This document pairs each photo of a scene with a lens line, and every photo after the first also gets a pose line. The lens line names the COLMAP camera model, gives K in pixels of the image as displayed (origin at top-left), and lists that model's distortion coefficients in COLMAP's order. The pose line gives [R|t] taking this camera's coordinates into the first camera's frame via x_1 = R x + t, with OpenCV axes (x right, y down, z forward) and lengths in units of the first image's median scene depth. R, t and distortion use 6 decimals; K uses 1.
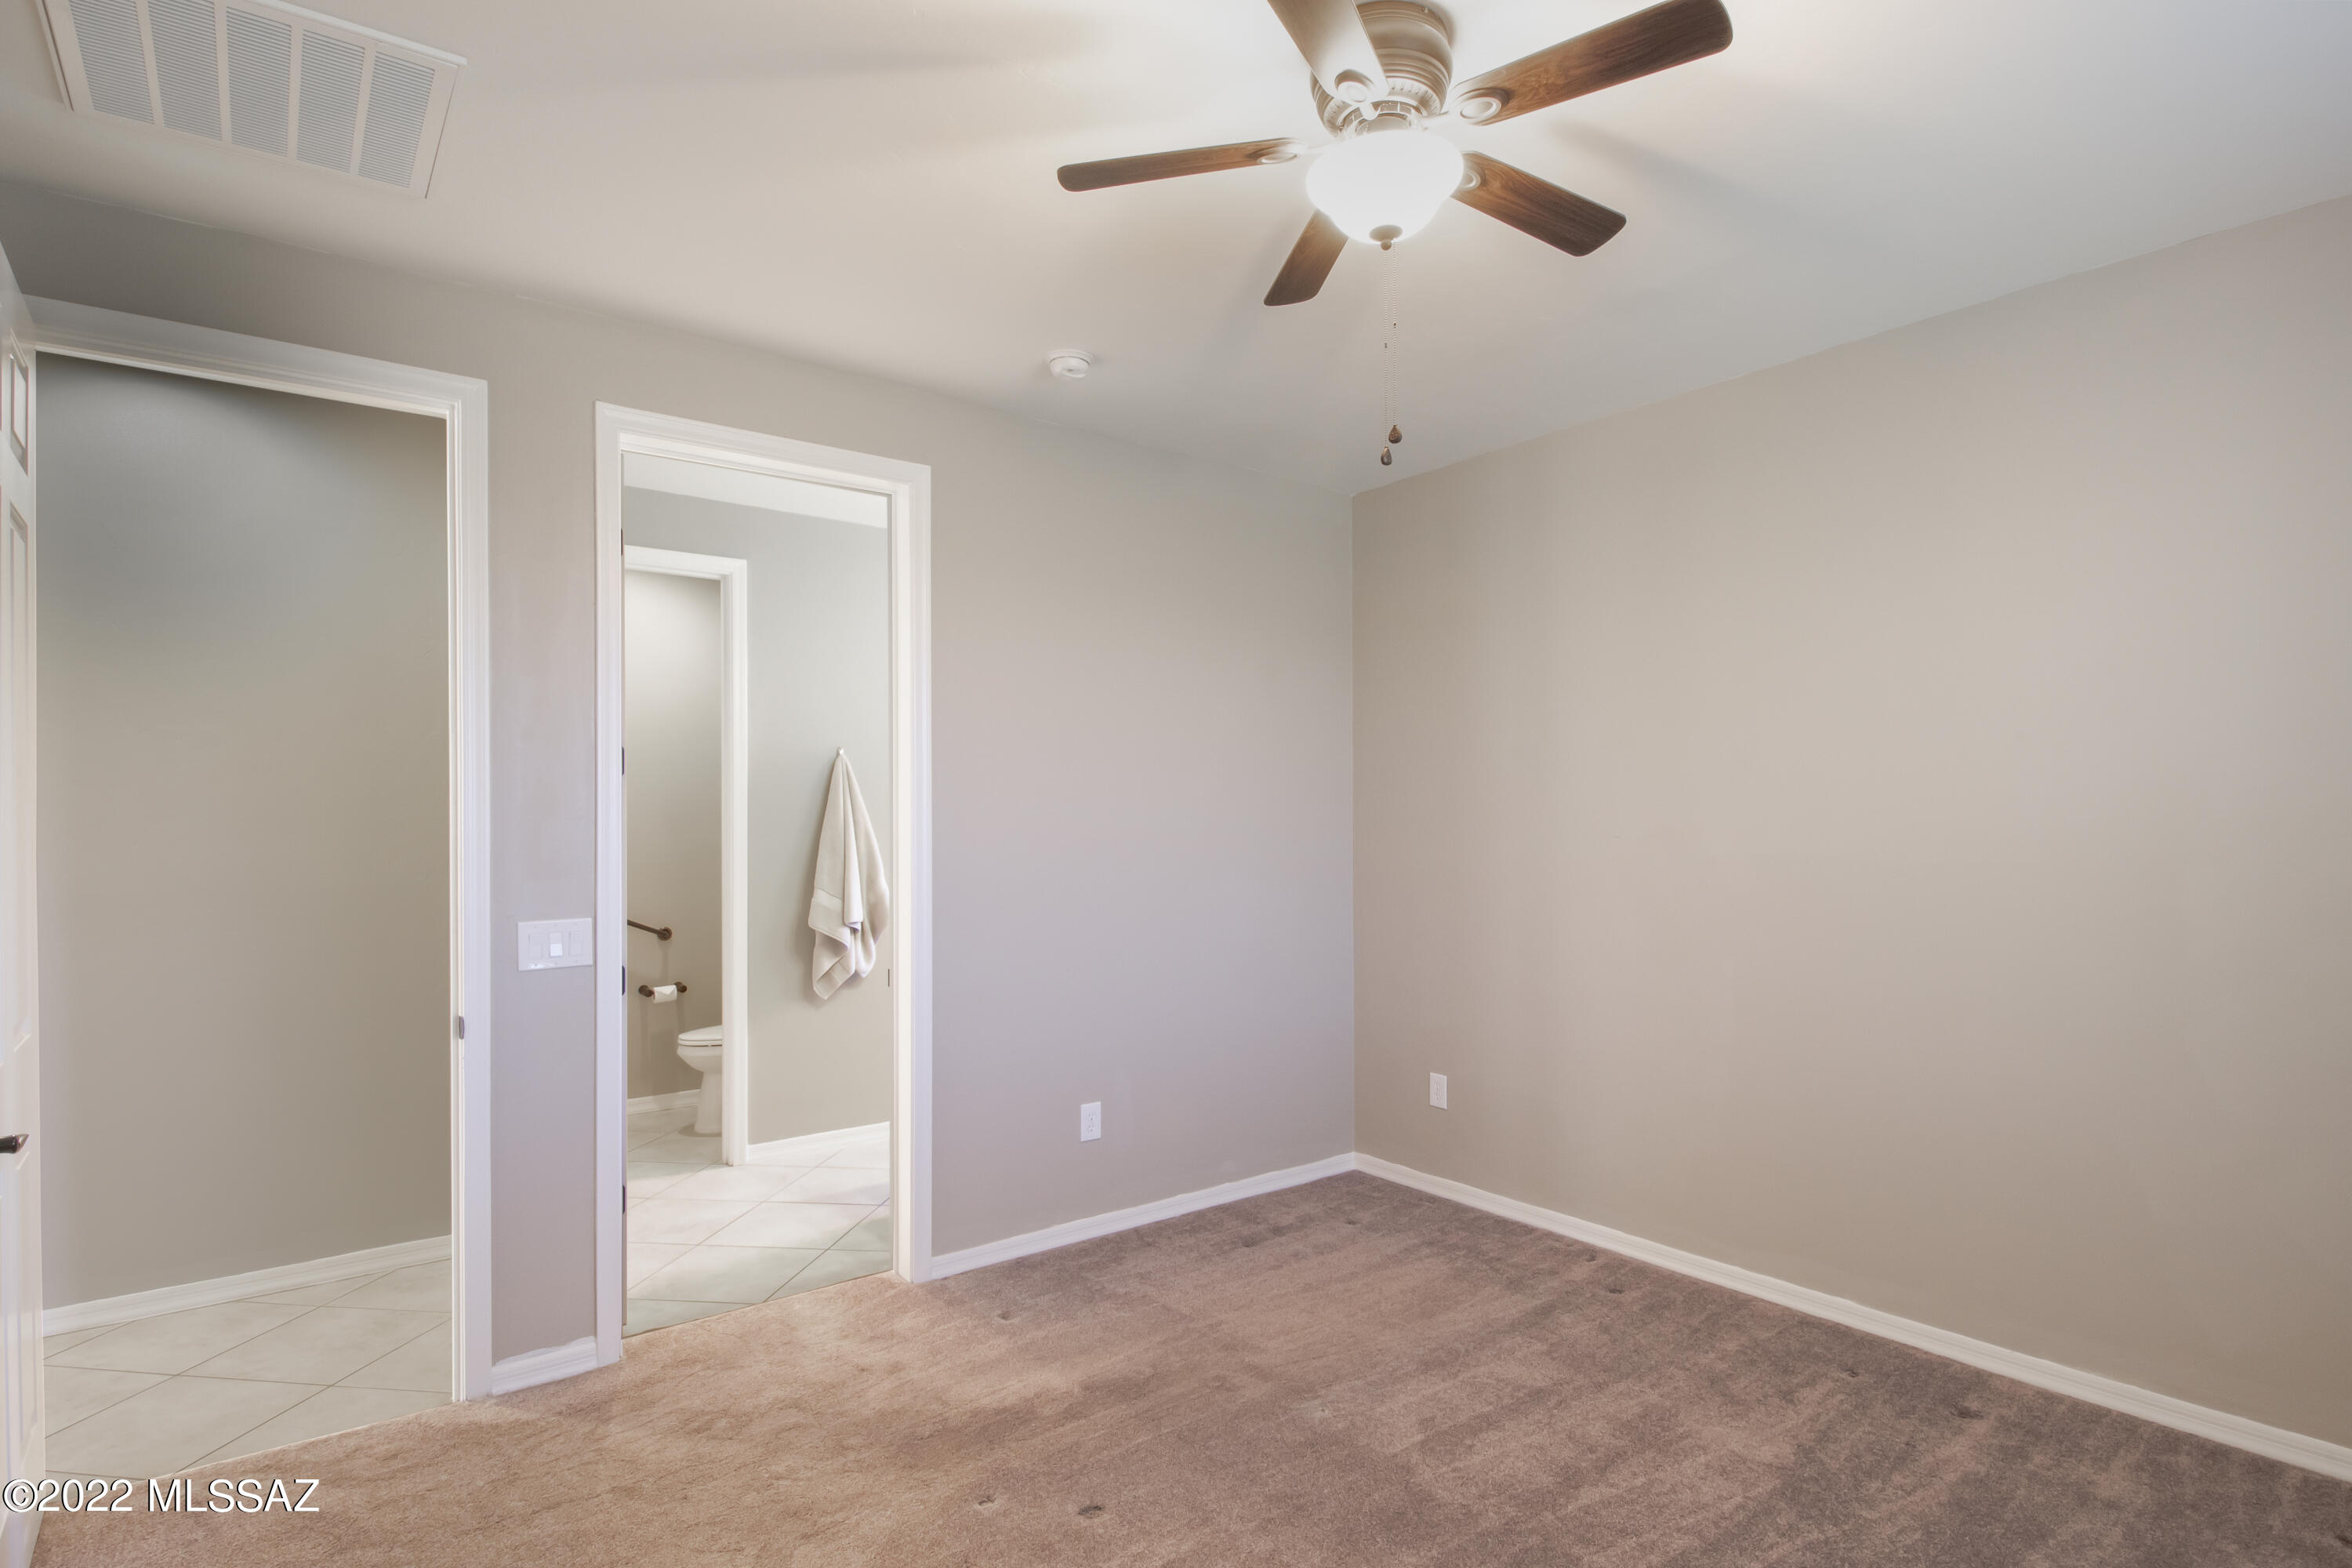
lens RADIAL K [[1195.1, 0, 1174.0], [0, 1195.1, 779.3], [0, 0, 1]] dist [0.015905, 0.000238]
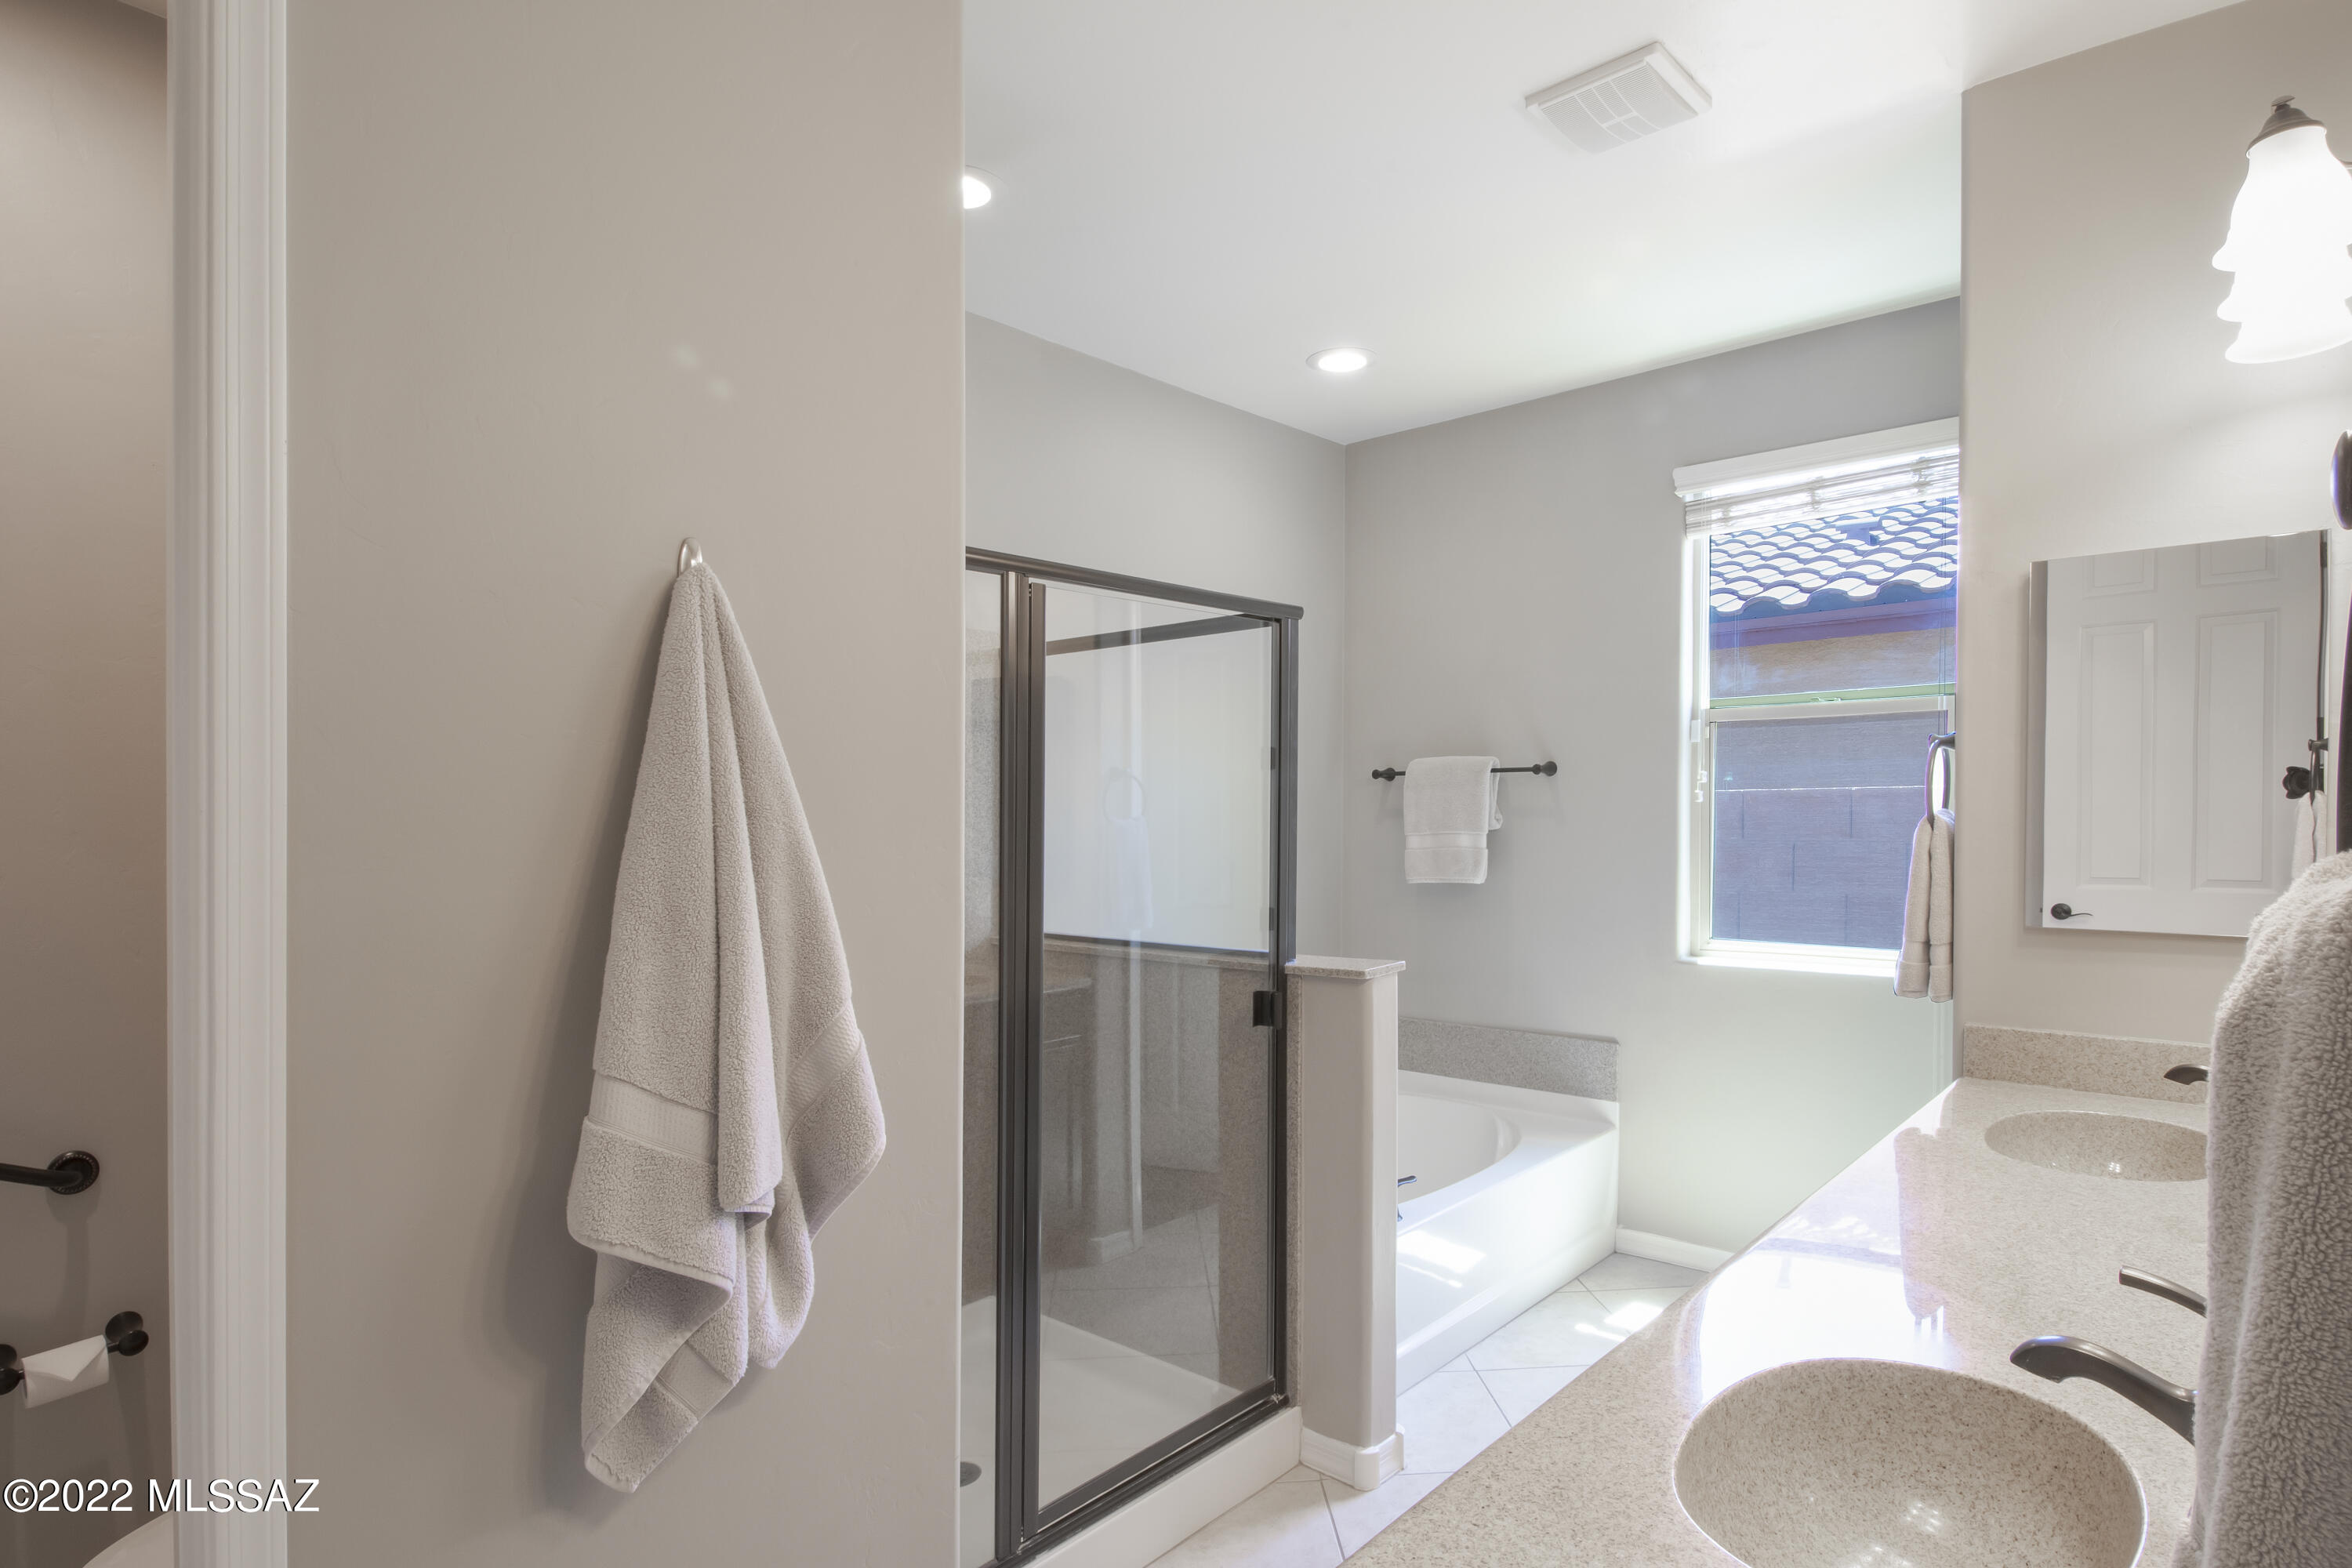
lens RADIAL K [[1258.0, 0, 1179.4], [0, 1258.0, 798.1], [0, 0, 1]] dist [0.004717, 0.000304]
pose [[0.984195, -0.001590, 0.177079, -0.225451], [0.001835, 0.999998, -0.001221, 0.033729], [-0.177077, 0.001526, 0.984196, 0.717013]]
